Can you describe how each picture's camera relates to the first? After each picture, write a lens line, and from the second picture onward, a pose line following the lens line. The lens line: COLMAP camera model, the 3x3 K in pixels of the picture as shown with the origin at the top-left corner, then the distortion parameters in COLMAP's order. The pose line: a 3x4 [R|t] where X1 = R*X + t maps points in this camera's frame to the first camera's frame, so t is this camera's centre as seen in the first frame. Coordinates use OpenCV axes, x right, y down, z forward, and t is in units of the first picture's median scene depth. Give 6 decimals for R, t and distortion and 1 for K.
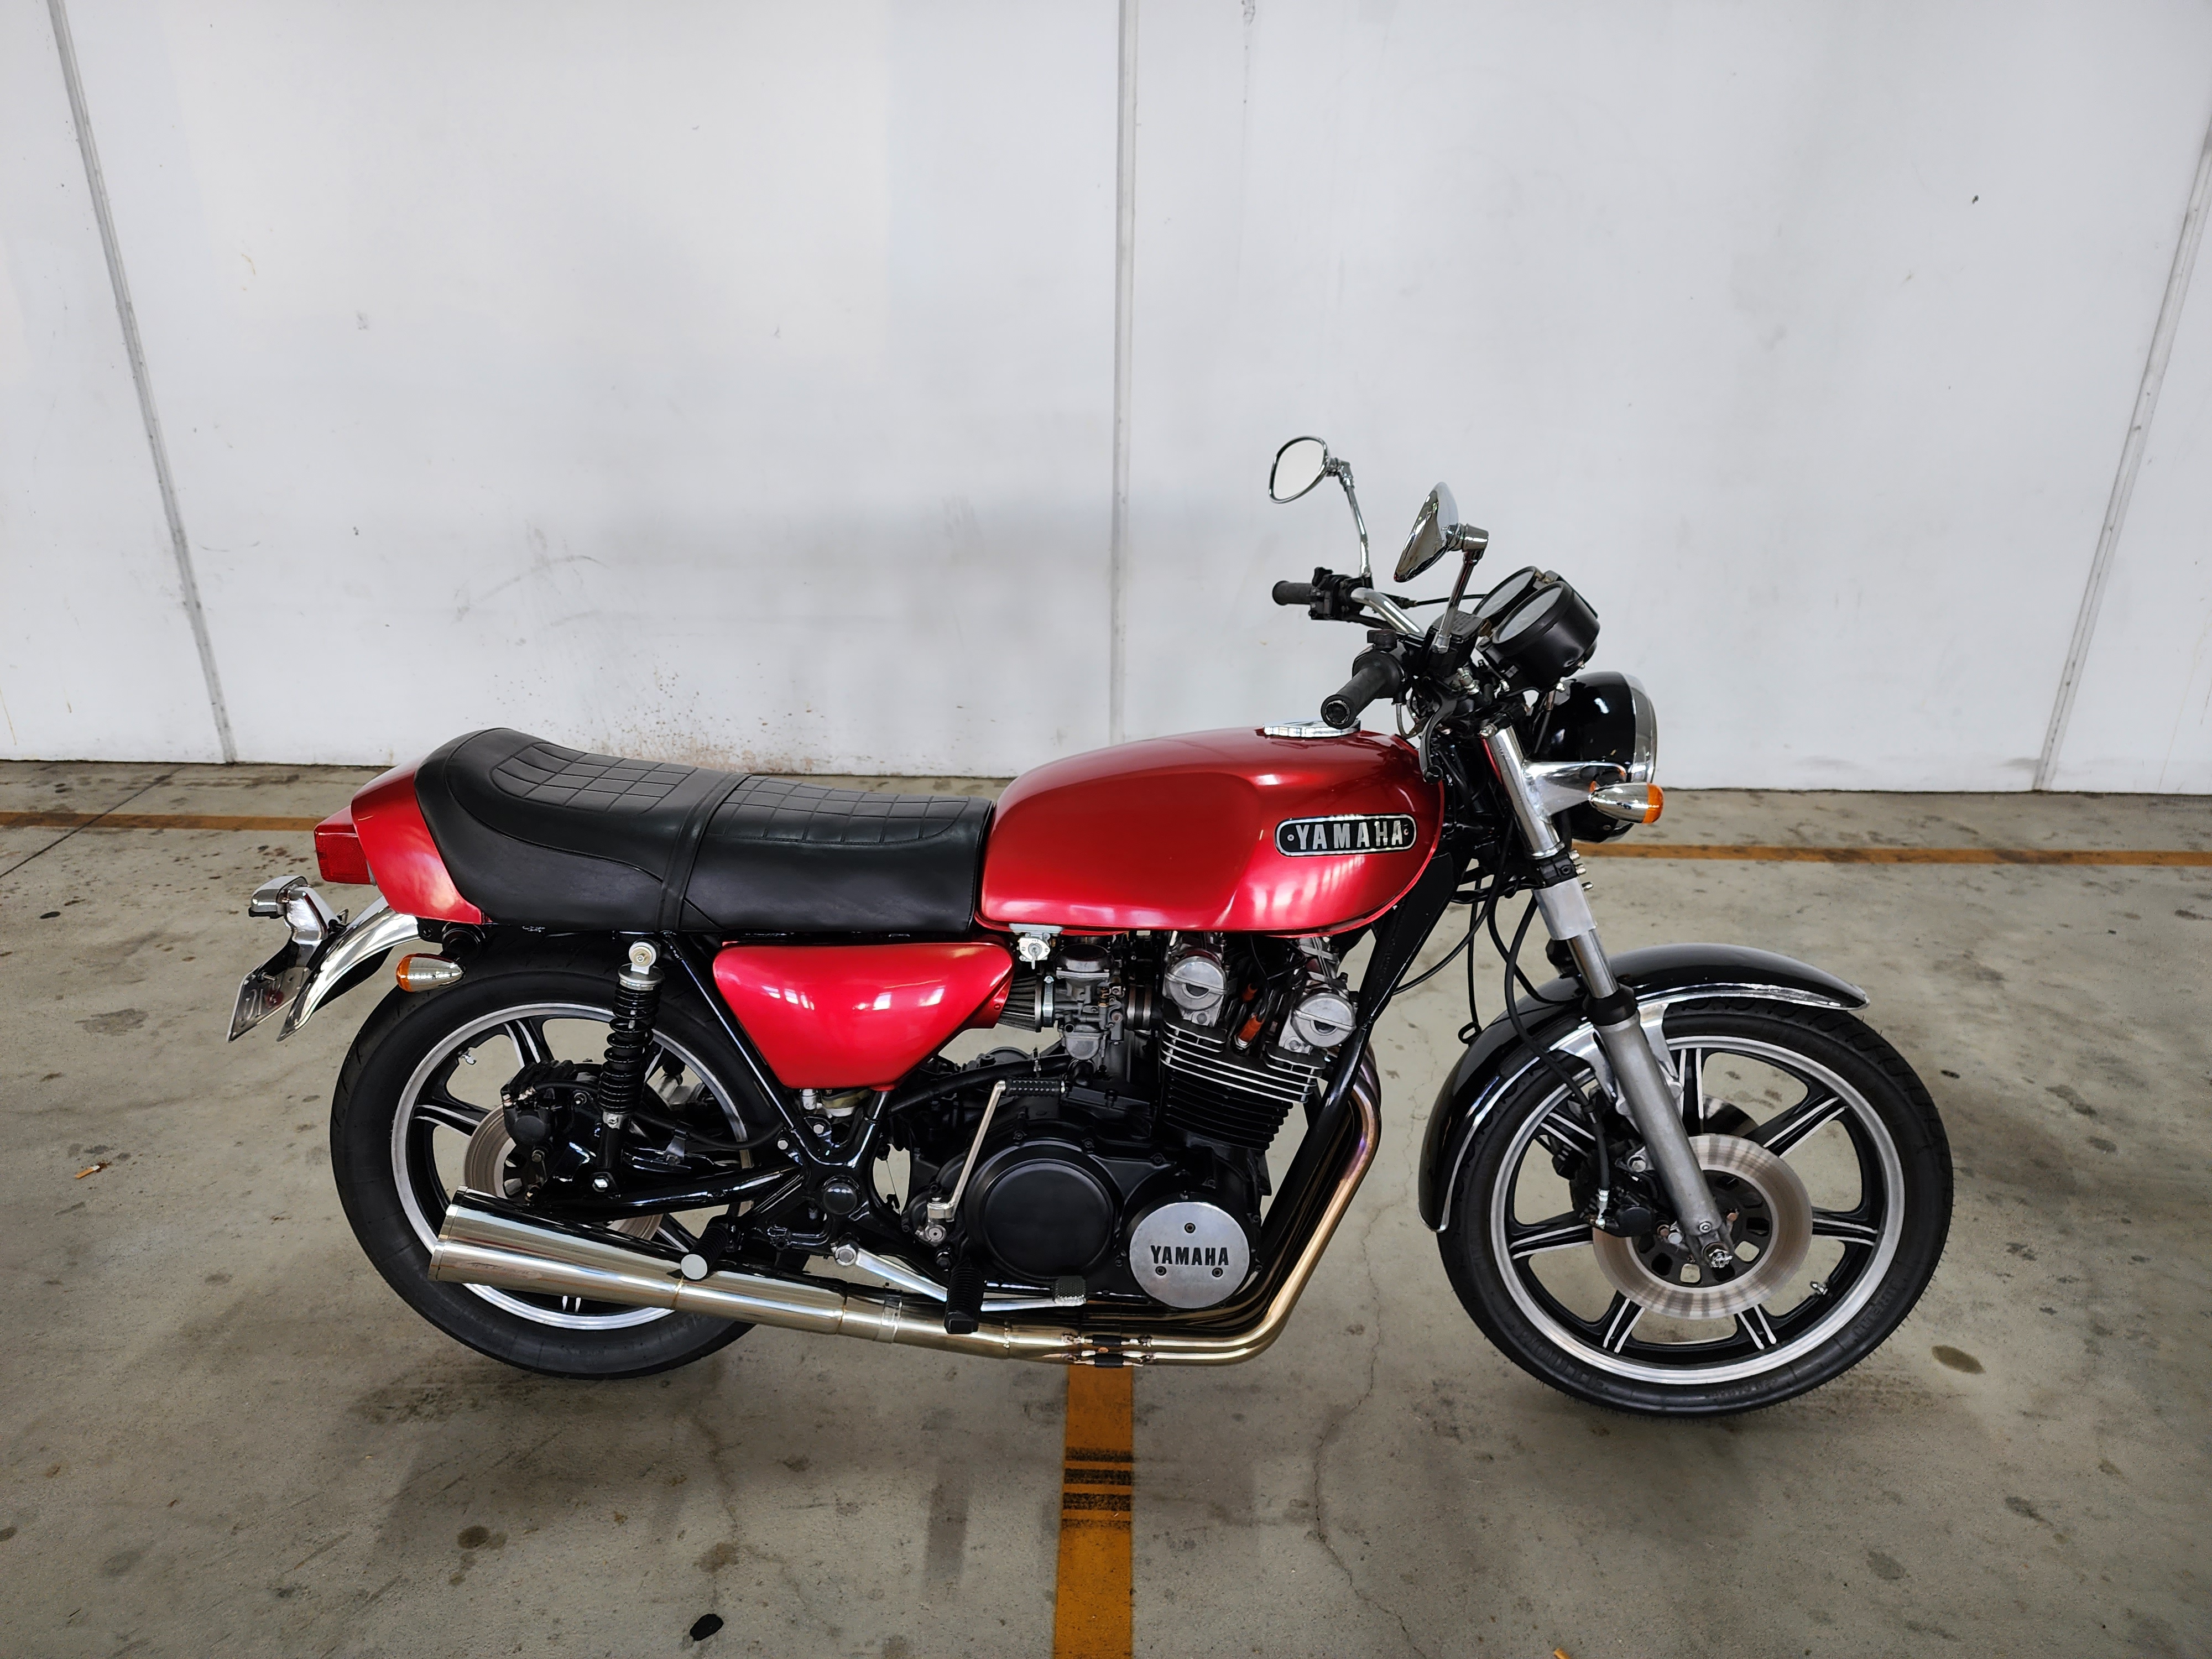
lens RADIAL K [[1461.2, 0, 1074.6], [0, 1461.2, 852.1], [0, 0, 1]] dist [0.057685, -0.048004]
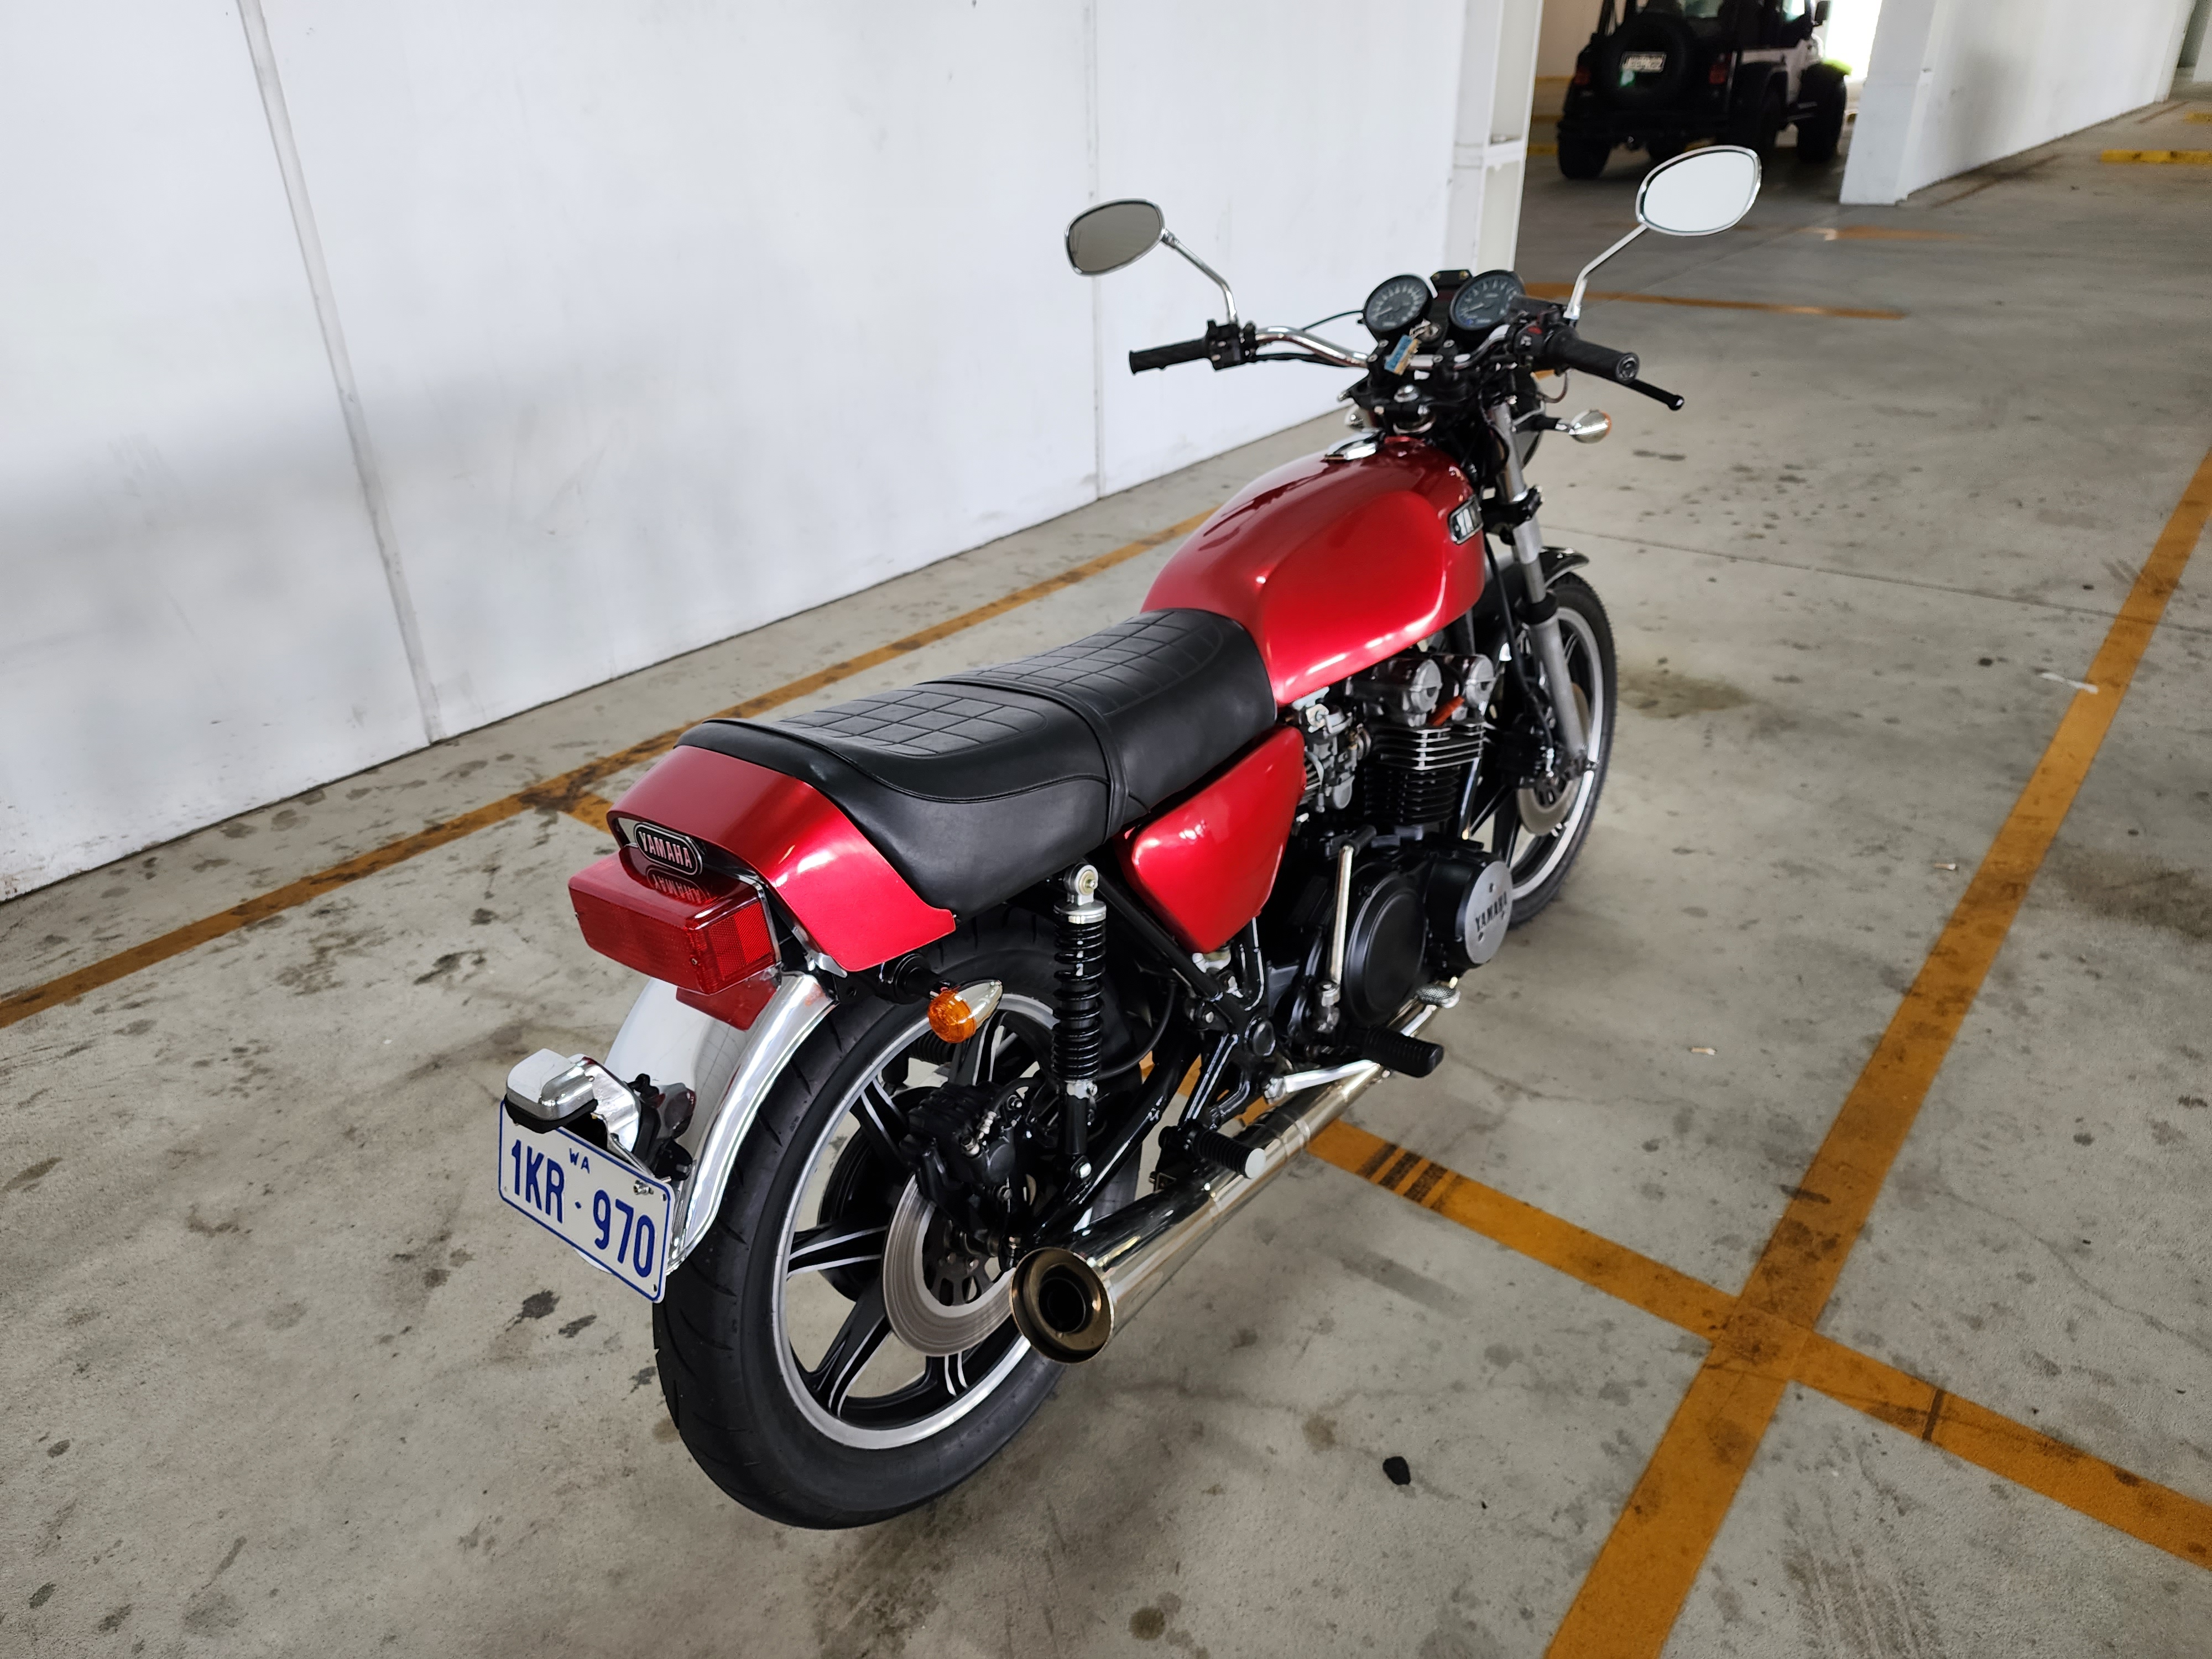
lens RADIAL K [[1461.2, 0, 1074.6], [0, 1461.2, 852.1], [0, 0, 1]] dist [0.057685, -0.048004]
pose [[0.599764, -0.402066, 0.691829, -0.808841], [0.350851, 0.909190, 0.224227, -0.123873], [-0.719157, 0.108246, 0.686364, 0.409741]]
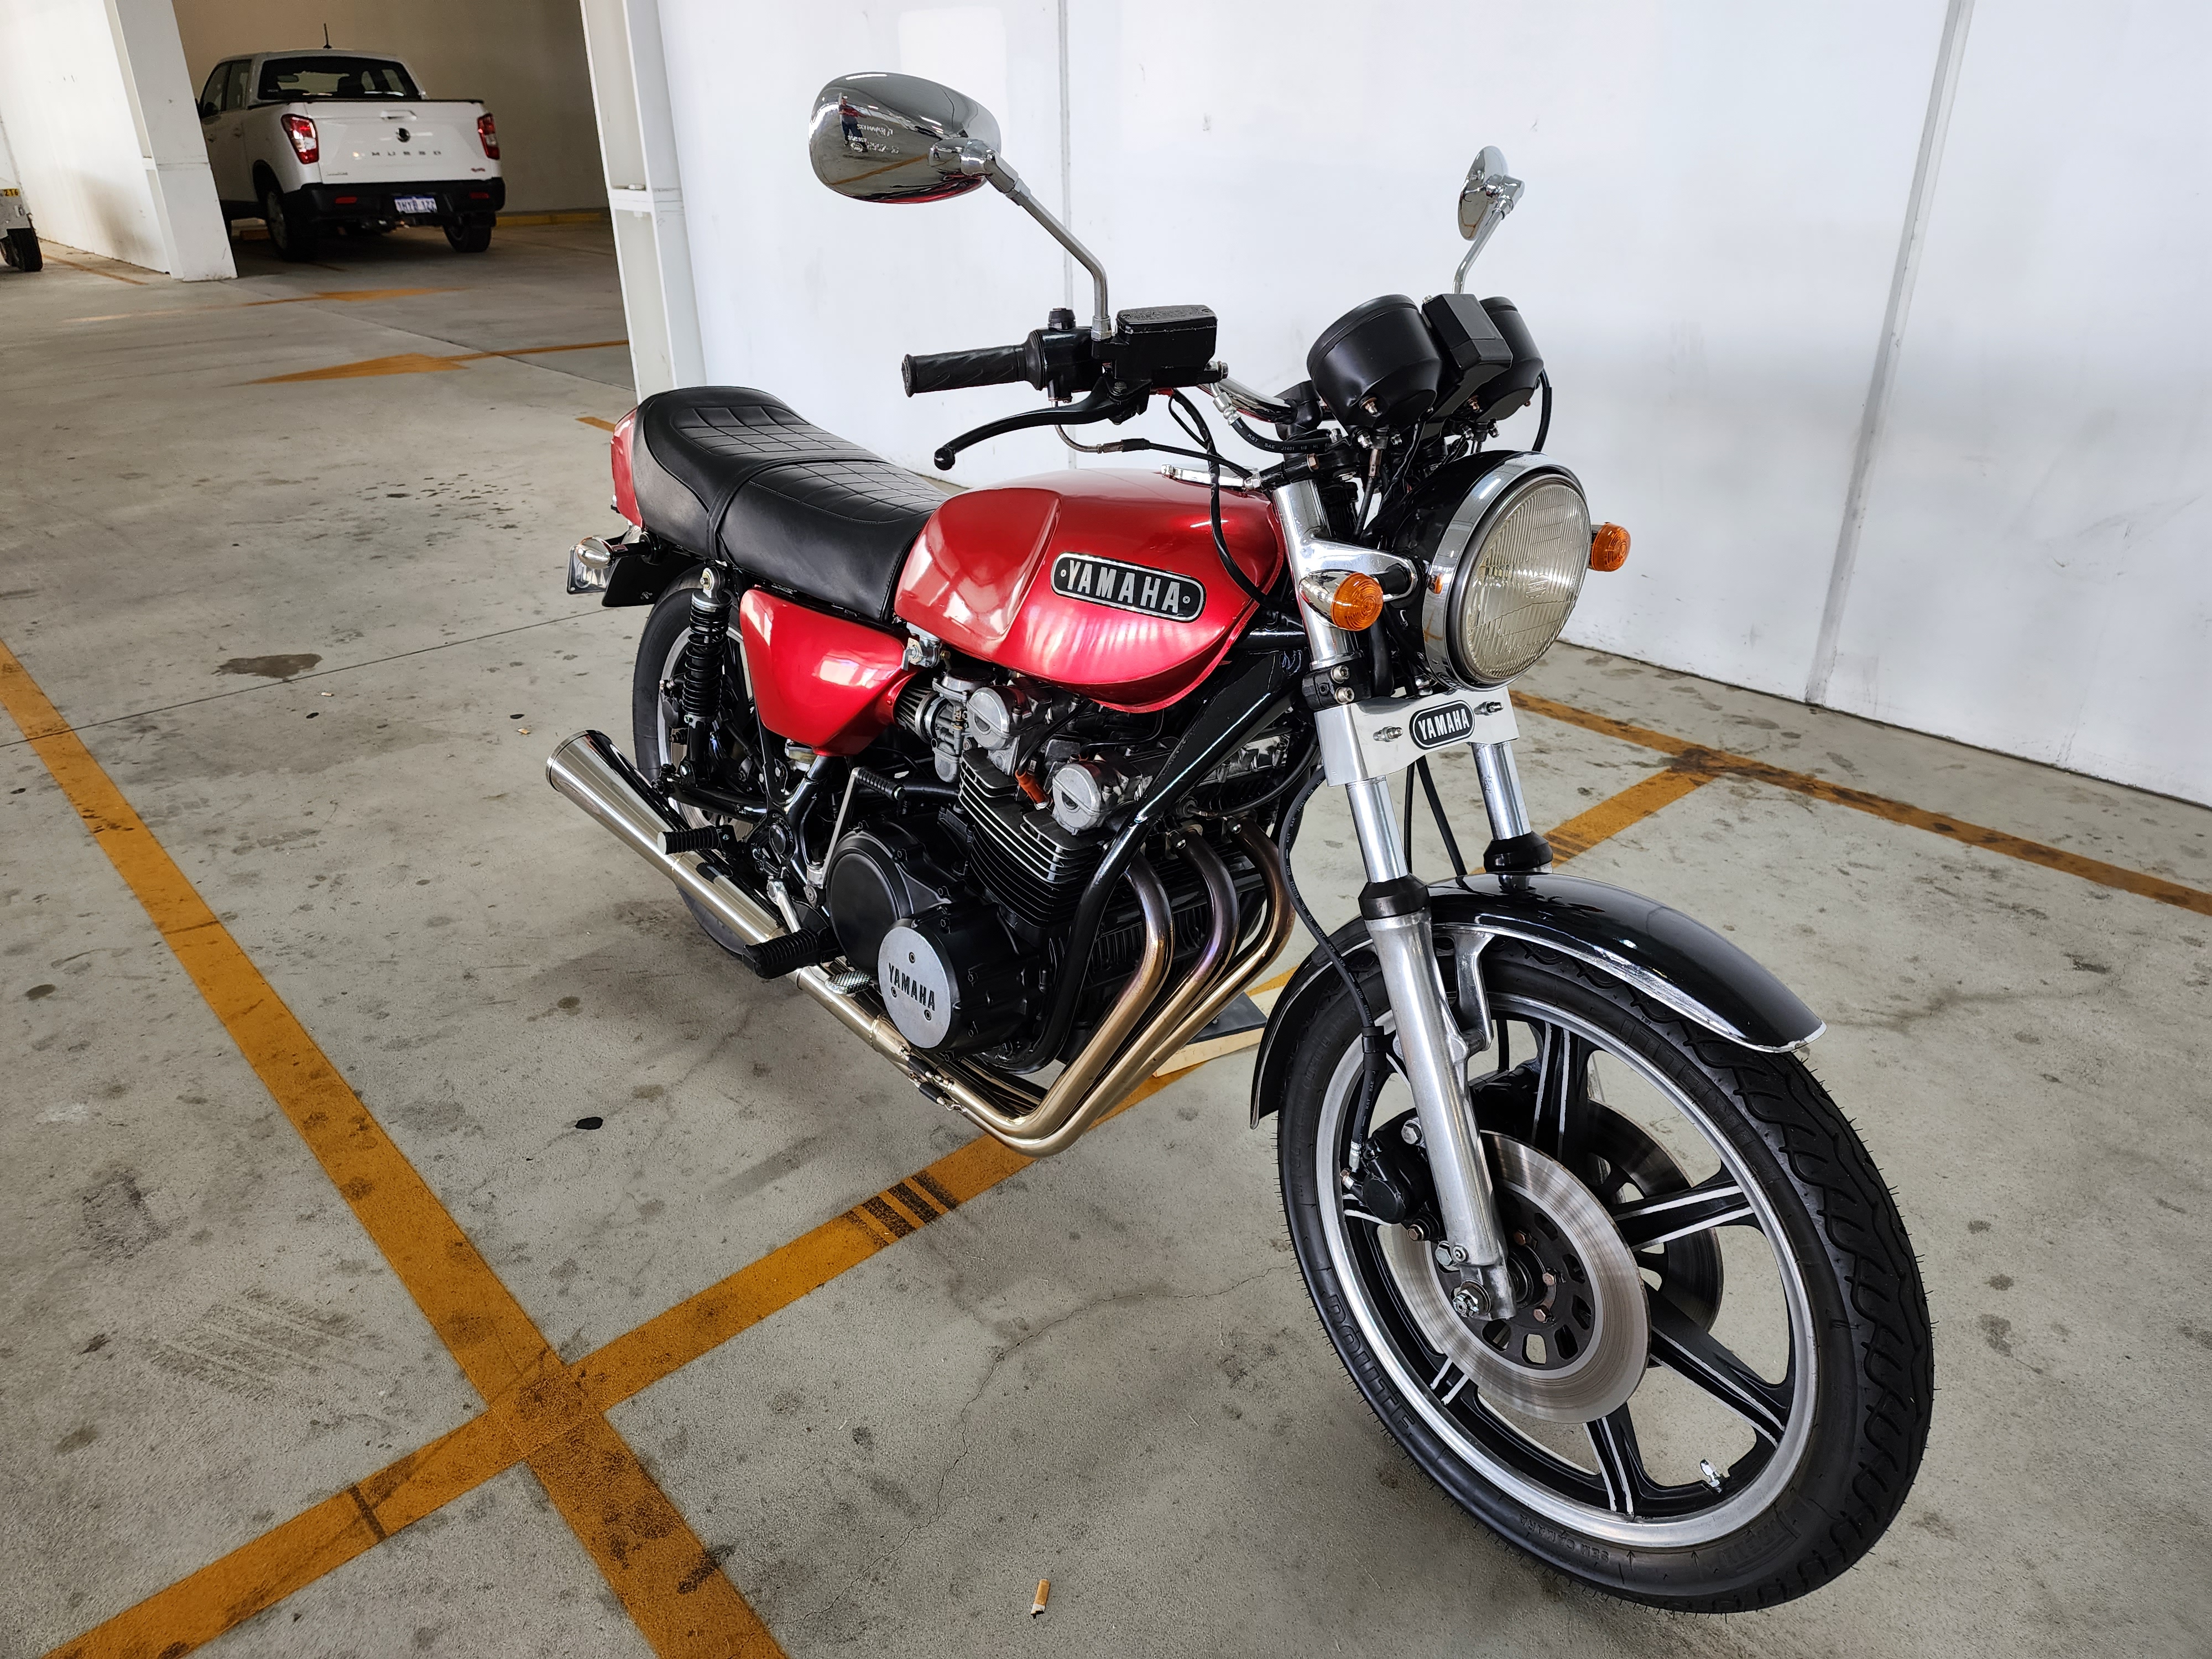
lens RADIAL K [[1481.9, 0, 1093.3], [0, 1481.9, 822.2], [0, 0, 1]] dist [0.073051, -0.063115]
pose [[0.693321, 0.300260, -0.655095, 0.702770], [-0.274269, 0.950593, 0.145428, -0.002059], [0.666395, 0.078844, 0.741418, 0.319246]]
